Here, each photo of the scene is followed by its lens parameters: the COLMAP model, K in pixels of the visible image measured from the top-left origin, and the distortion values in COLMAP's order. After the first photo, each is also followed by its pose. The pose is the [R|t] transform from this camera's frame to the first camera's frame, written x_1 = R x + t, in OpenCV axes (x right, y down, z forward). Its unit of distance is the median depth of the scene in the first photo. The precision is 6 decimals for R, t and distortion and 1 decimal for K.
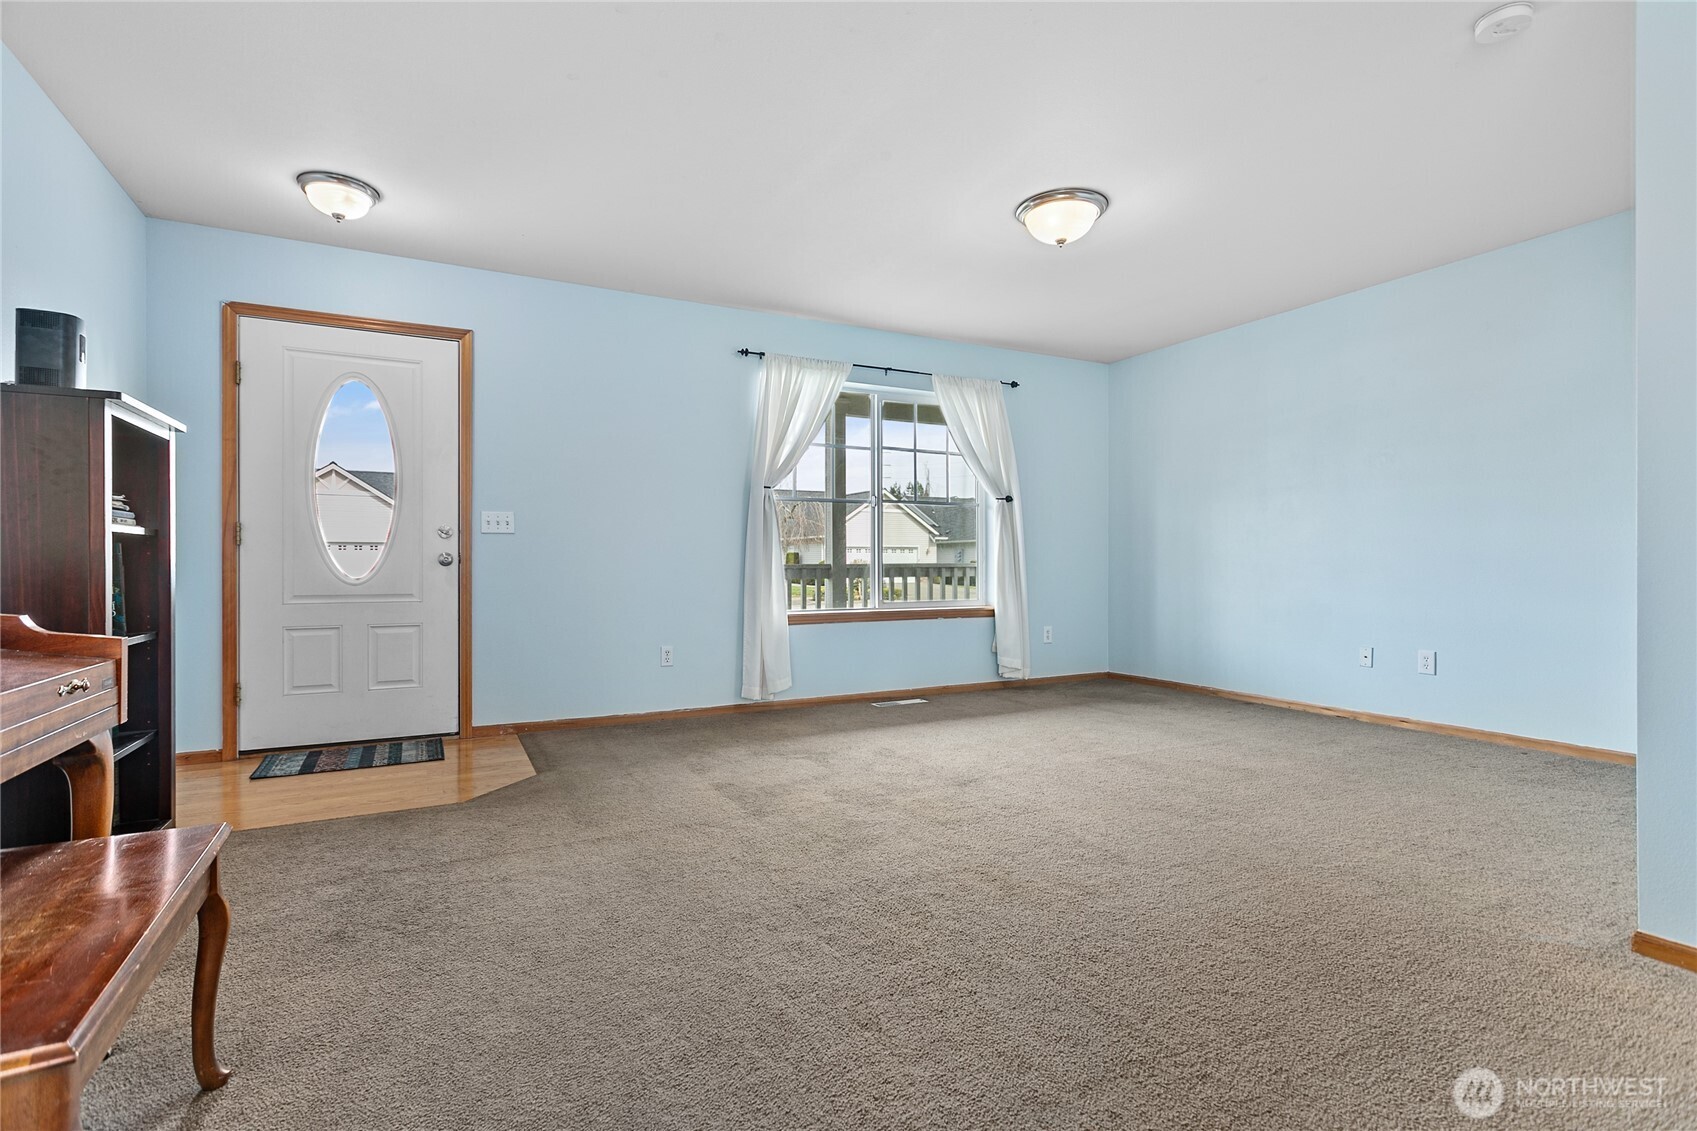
lens RADIAL K [[813.6, 0, 860.3], [0, 813.6, 566.1], [0, 0, 1]] dist [0.000898, 0.002371]
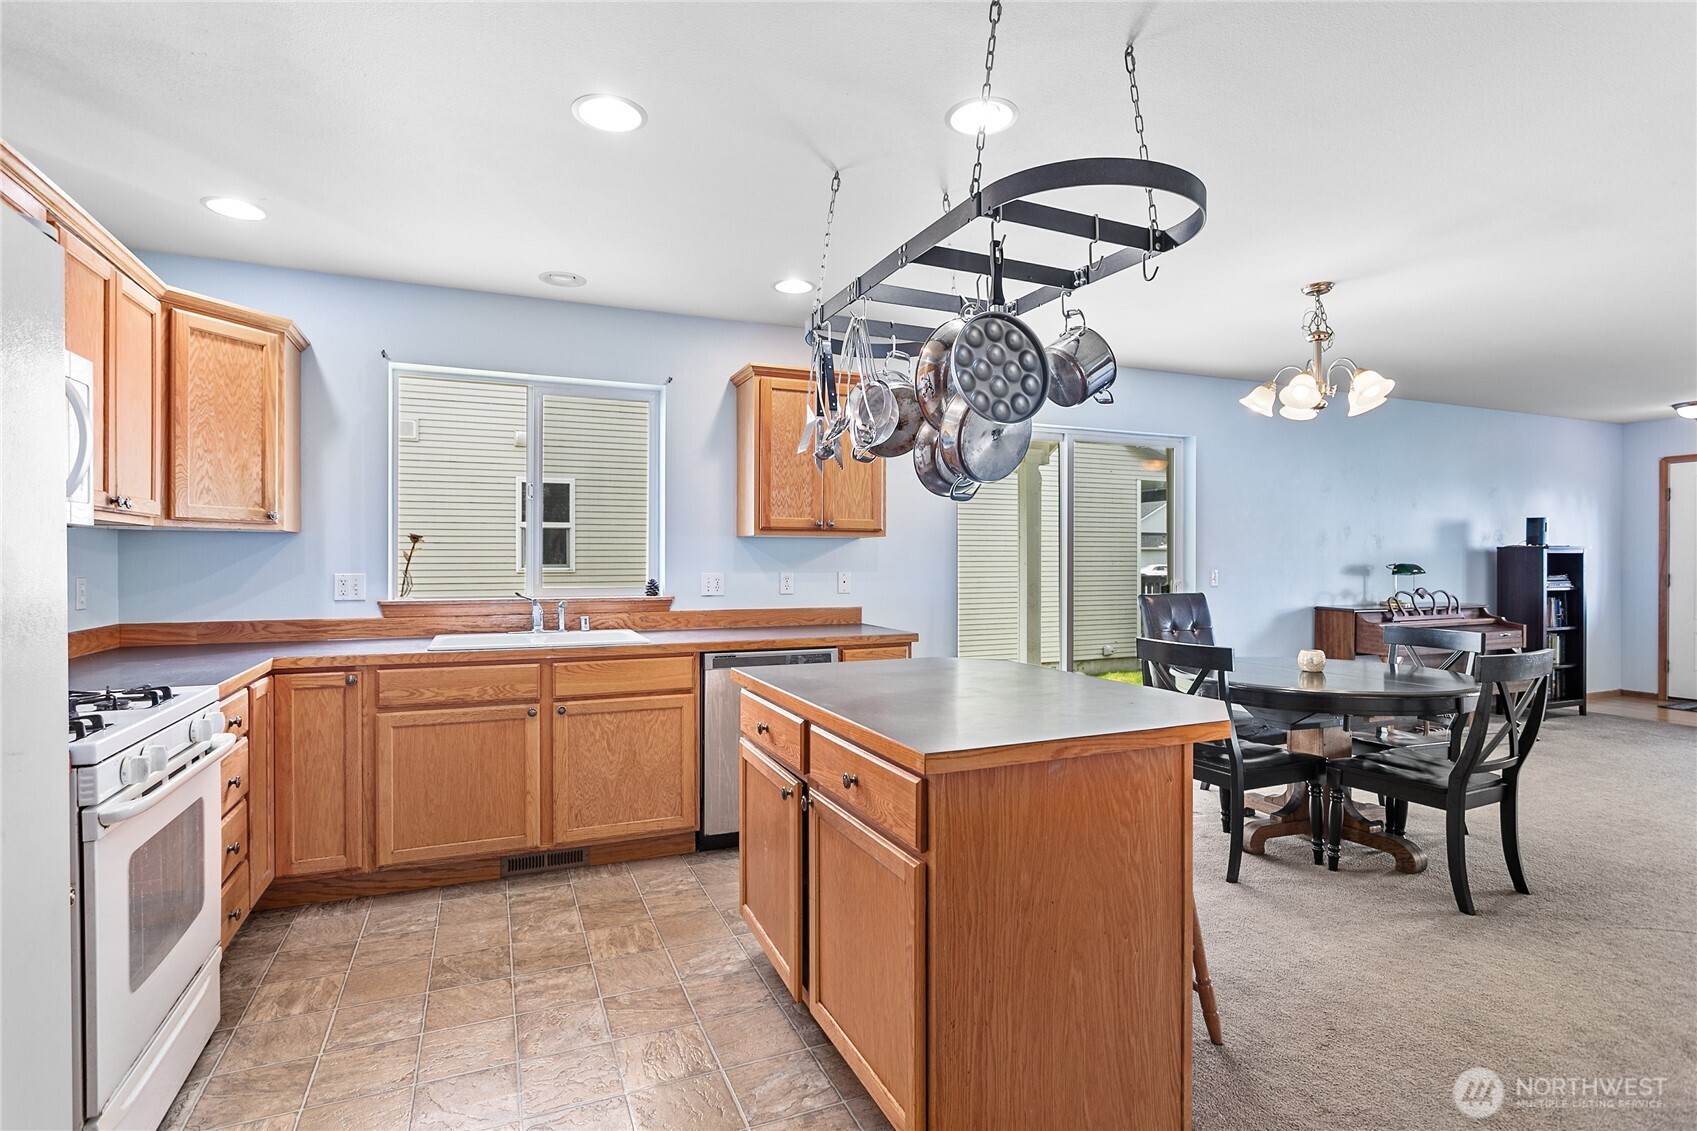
lens RADIAL K [[842.5, 0, 849.4], [0, 842.5, 562.6], [0, 0, 1]] dist [-0.002531, 0.002531]
pose [[-0.058113, 0.004128, -0.998302, 1.147882], [-0.004213, 0.999982, 0.004380, -0.072367], [0.998301, 0.004460, -0.058094, -0.686924]]
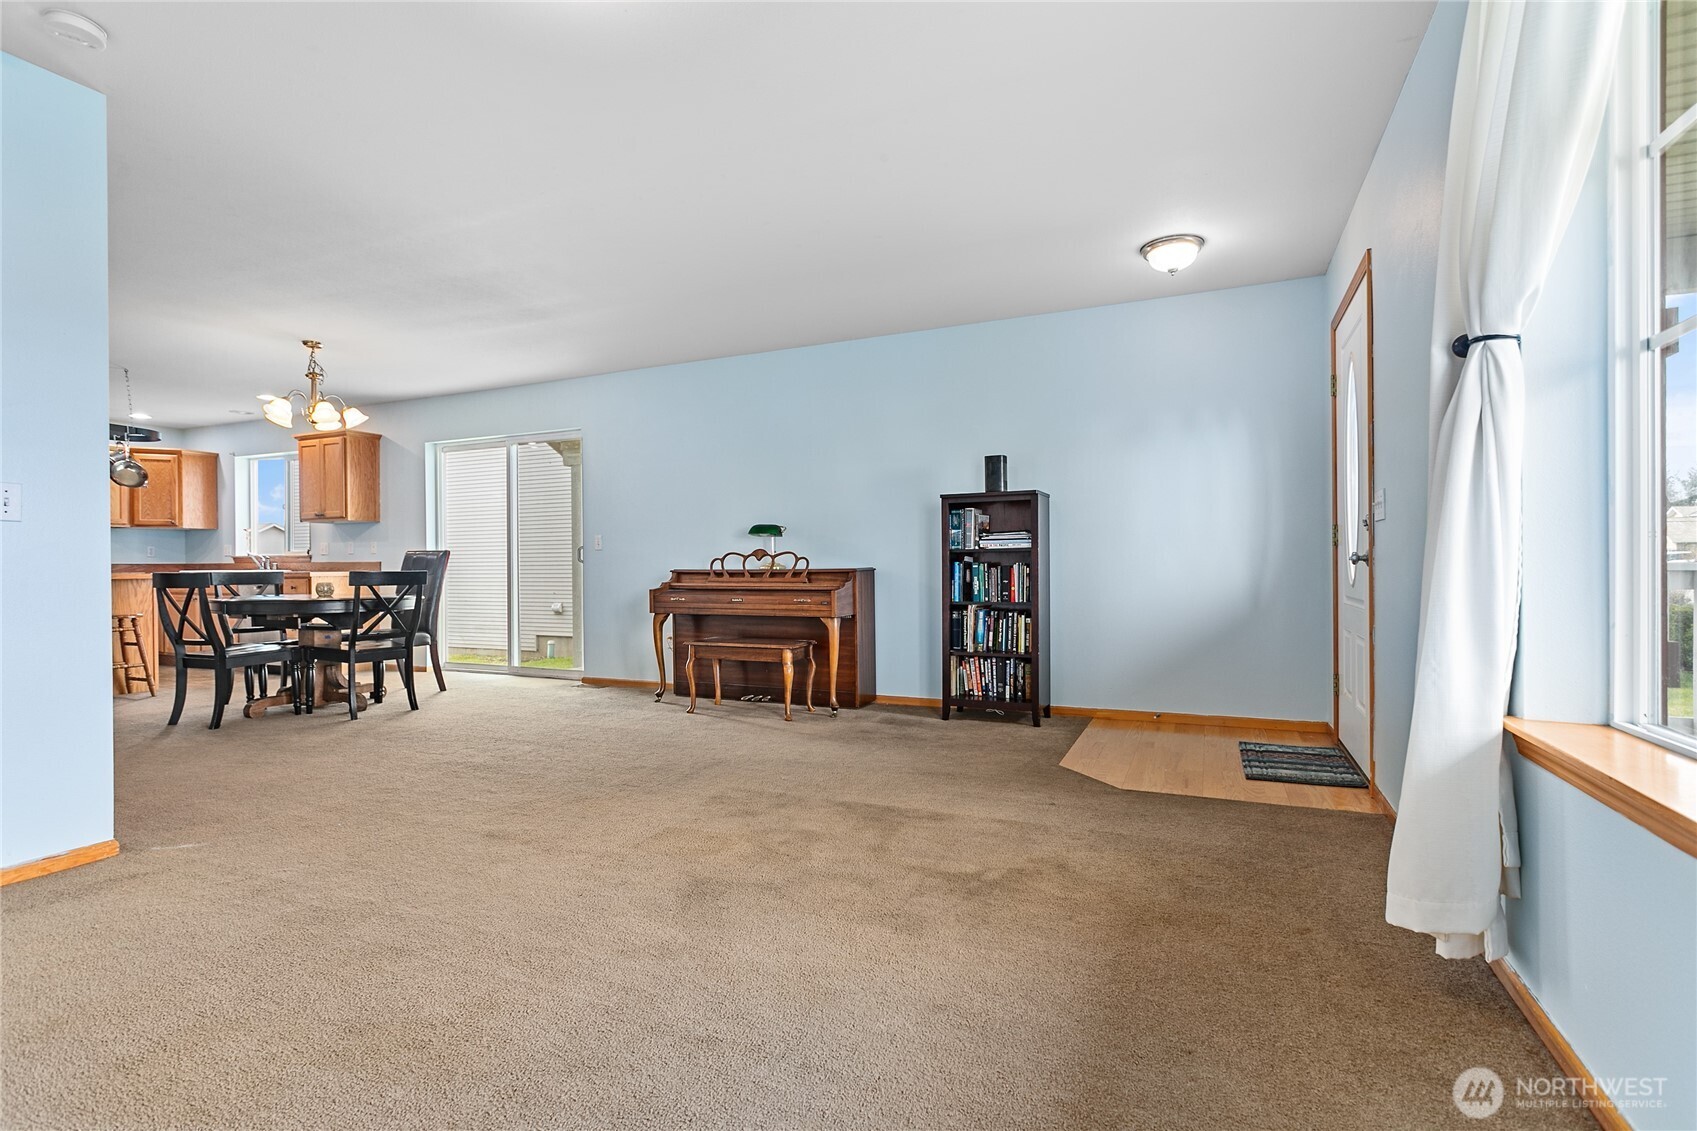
lens RADIAL K [[813.6, 0, 857.8], [0, 813.6, 571.2], [0, 0, 1]] dist [0.000898, 0.002371]
pose [[-0.785762, 0.009520, -0.618456, 0.368501], [0.004842, 0.999946, 0.009241, -0.002560], [0.618511, 0.004267, -0.785765, 1.294361]]
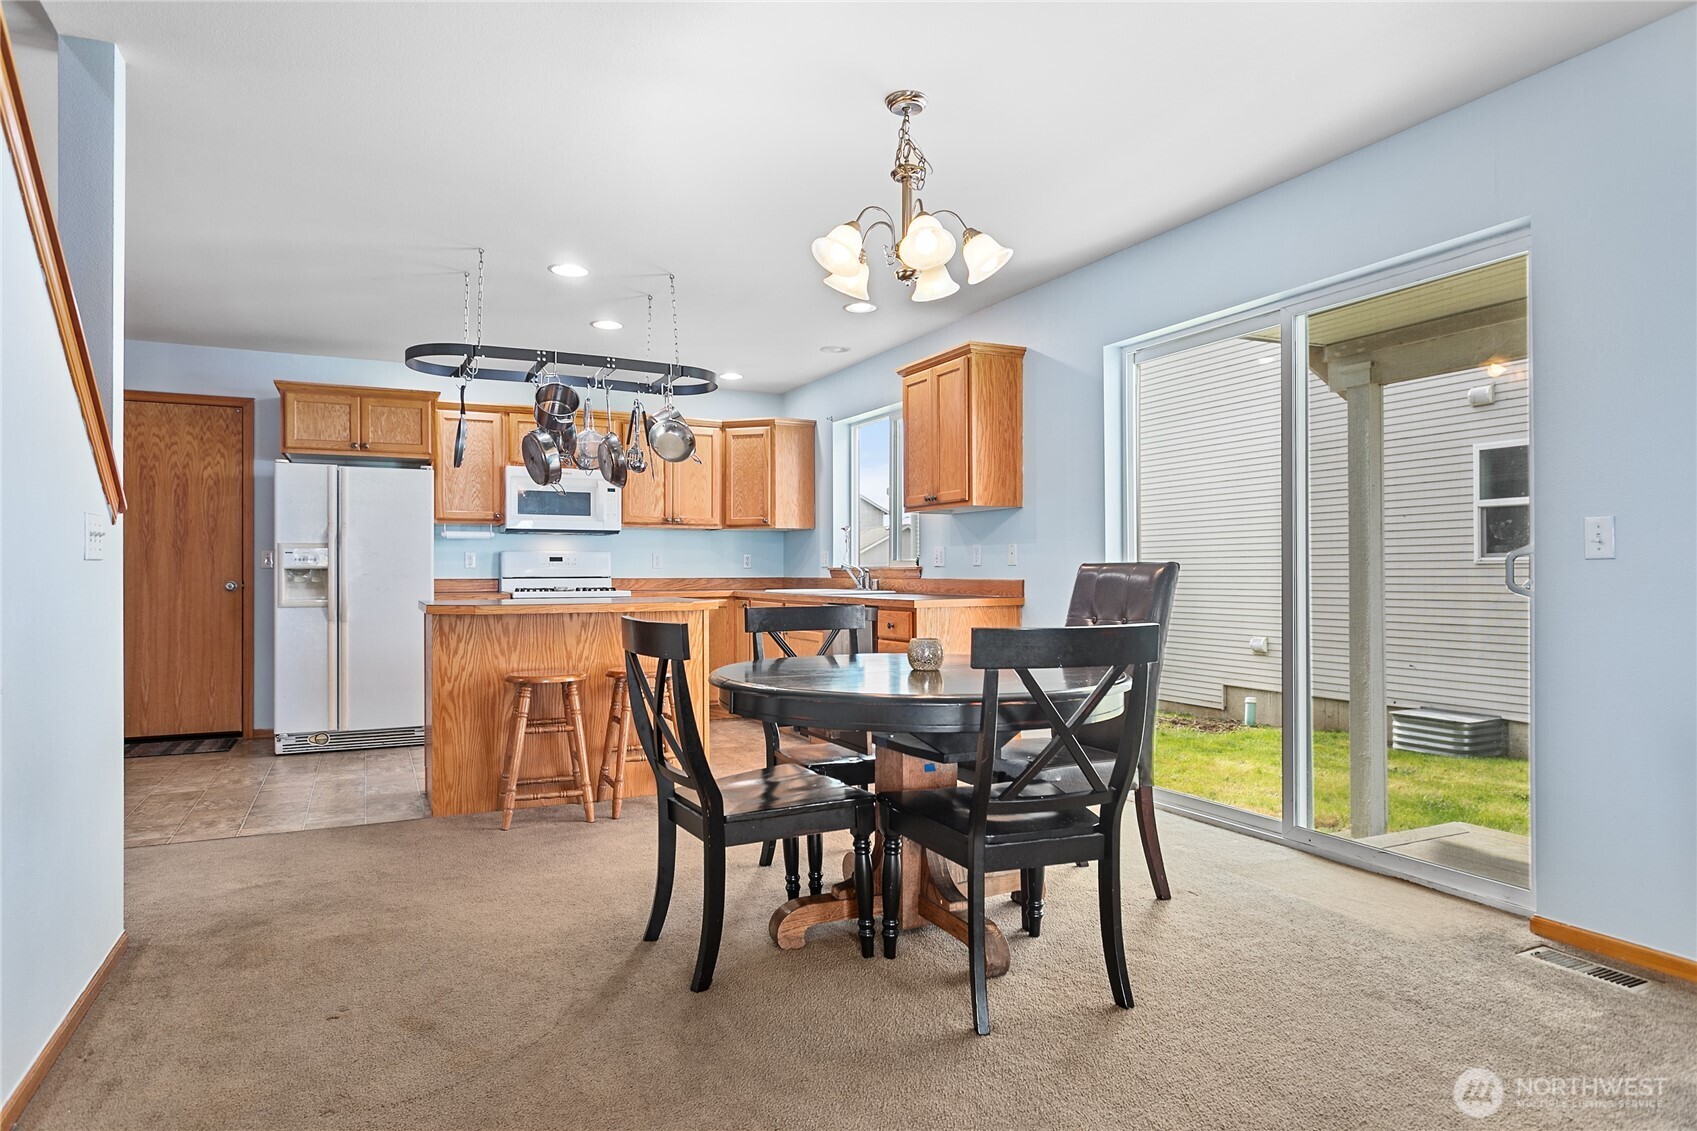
lens RADIAL K [[991.5, 0, 844.6], [0, 991.5, 567.7], [0, 0, 1]] dist [-0.004111, 0.005031]
pose [[-0.999718, 0.003675, 0.023443, 0.273715], [0.003642, 0.999992, -0.001456, -0.025575], [-0.023448, -0.001370, -0.999724, 0.445796]]
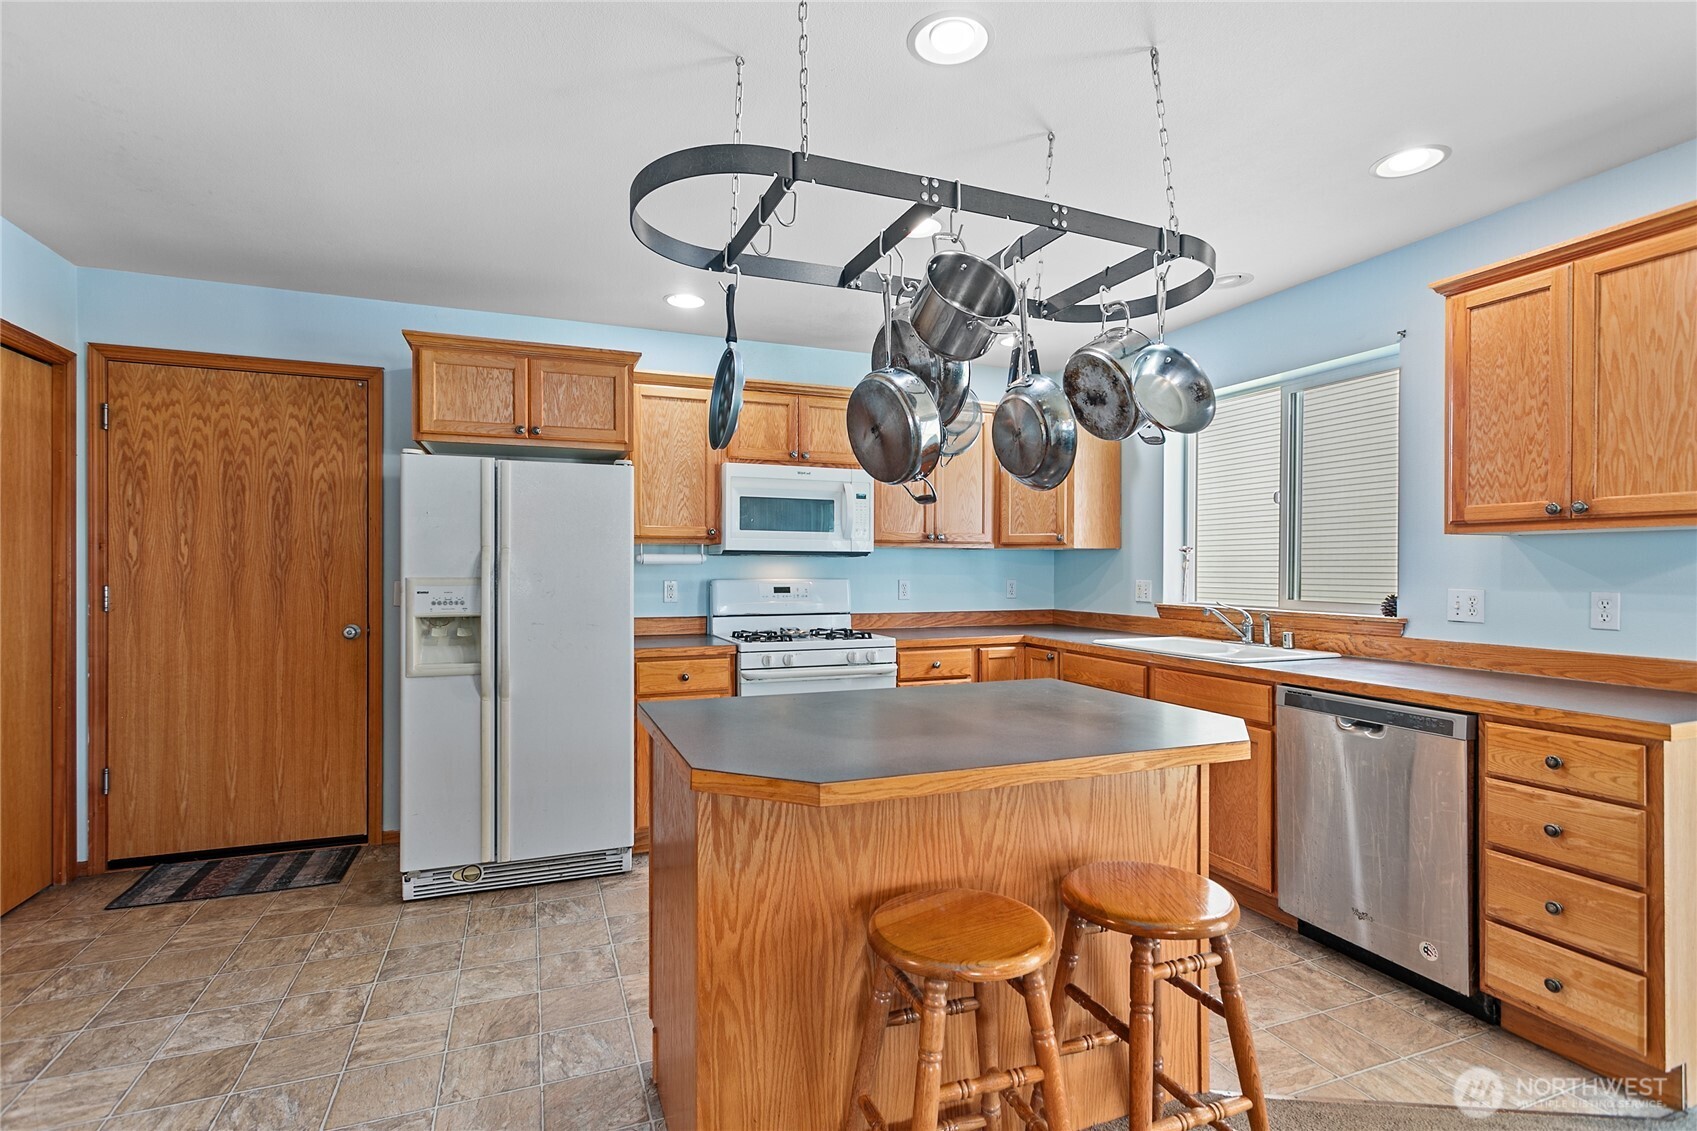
lens RADIAL K [[813.6, 0, 846.8], [0, 813.6, 570.3], [0, 0, 1]] dist [0.000898, 0.002371]
pose [[-0.995209, -0.001694, 0.097758, 0.612263], [-0.000971, 0.999972, 0.007437, -0.075231], [-0.097768, 0.007307, -0.995182, -0.194550]]
